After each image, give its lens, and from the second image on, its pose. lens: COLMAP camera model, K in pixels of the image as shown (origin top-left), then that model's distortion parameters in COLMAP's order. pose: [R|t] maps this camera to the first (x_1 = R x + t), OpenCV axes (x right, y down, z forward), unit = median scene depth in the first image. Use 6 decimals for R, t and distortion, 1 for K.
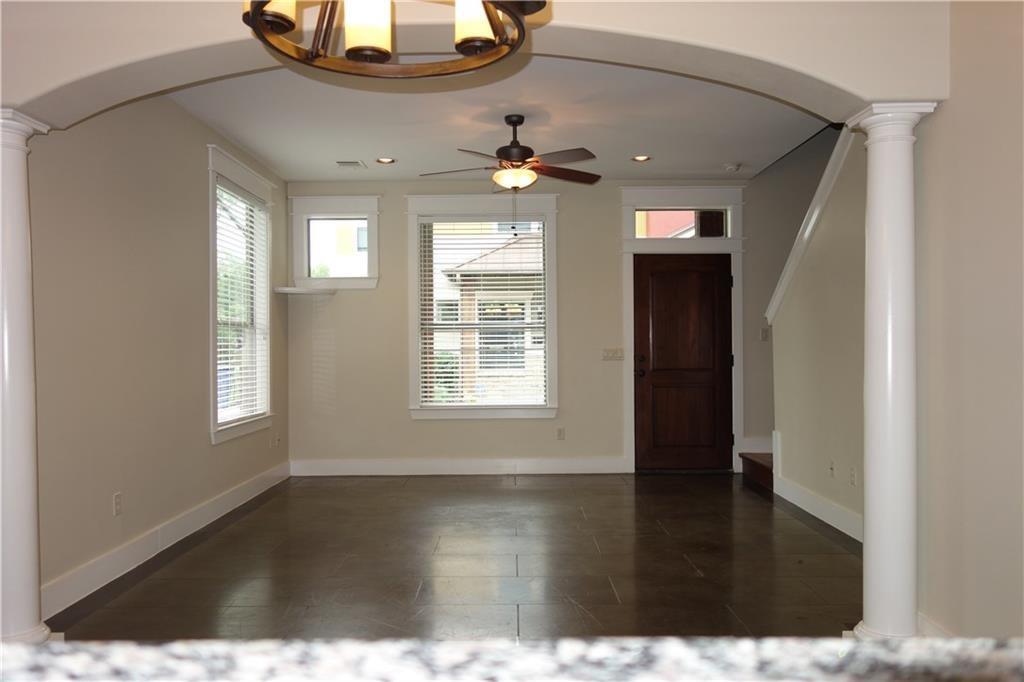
lens RADIAL K [[816.1, 0, 528.0], [0, 816.1, 337.1], [0, 0, 1]] dist [0.042237, -0.003135]
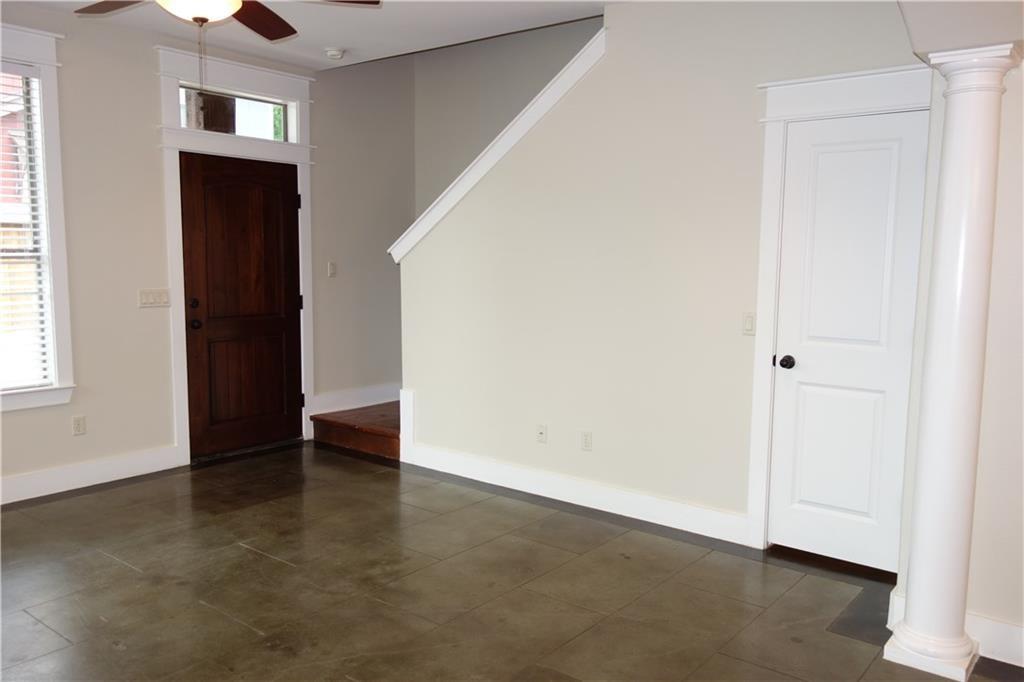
lens RADIAL K [[816.1, 0, 528.0], [0, 816.1, 337.1], [0, 0, 1]] dist [0.042237, -0.003135]
pose [[0.644277, -0.065871, 0.761950, -0.218577], [-0.015673, 0.994938, 0.099265, -0.020131], [-0.764632, -0.075896, 0.639983, 0.322593]]
